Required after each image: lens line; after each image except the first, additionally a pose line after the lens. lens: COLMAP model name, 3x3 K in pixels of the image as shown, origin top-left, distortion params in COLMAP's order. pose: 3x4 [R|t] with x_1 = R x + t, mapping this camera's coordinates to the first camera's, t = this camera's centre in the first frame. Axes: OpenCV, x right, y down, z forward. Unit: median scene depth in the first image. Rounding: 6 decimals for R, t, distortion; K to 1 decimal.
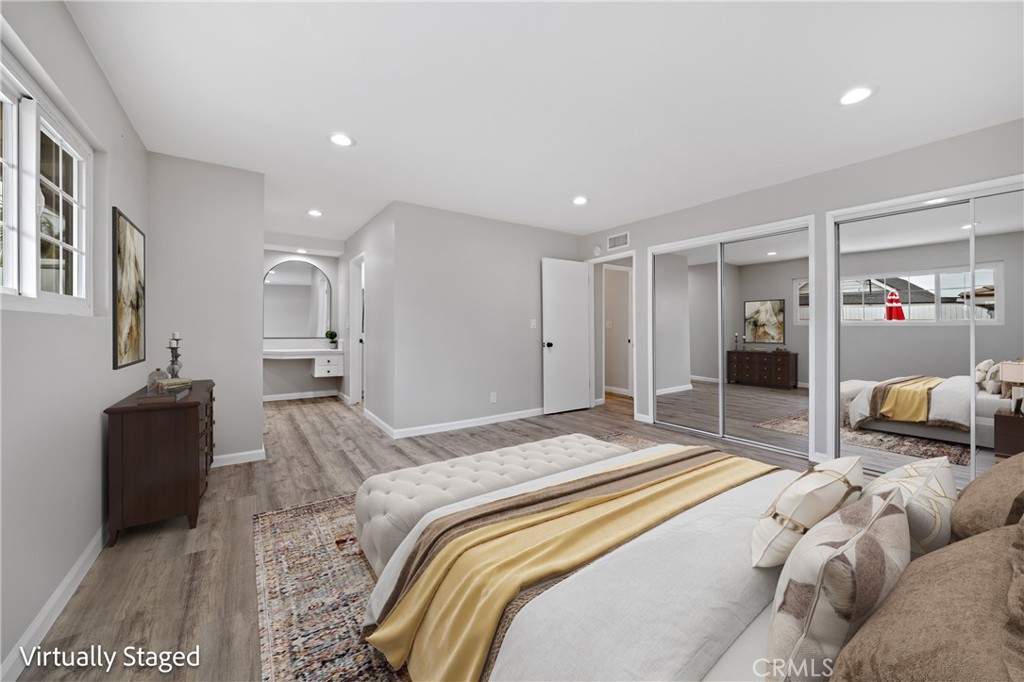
lens RADIAL K [[385.7, 0, 511.2], [0, 385.7, 327.0], [0, 0, 1]] dist [0.000003, -0.000002]
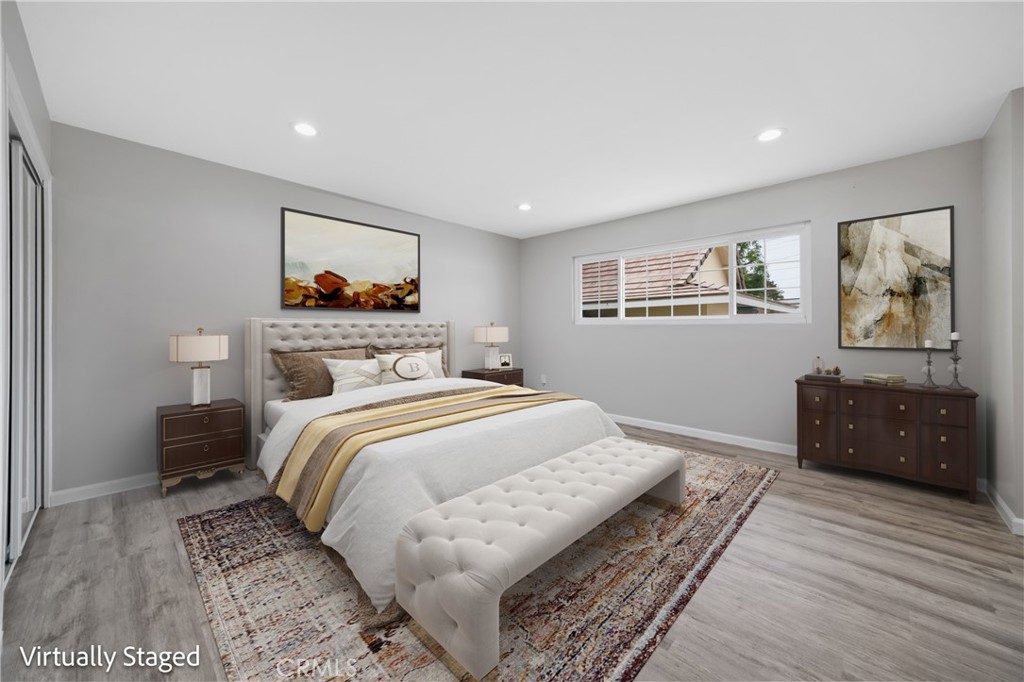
lens RADIAL K [[385.7, 0, 511.2], [0, 385.7, 327.0], [0, 0, 1]] dist [0.000003, -0.000002]
pose [[-0.980194, 0.001570, -0.198032, 0.438924], [0.002267, 0.999992, -0.003292, -0.023574], [0.198025, -0.003676, -0.980190, 1.841436]]
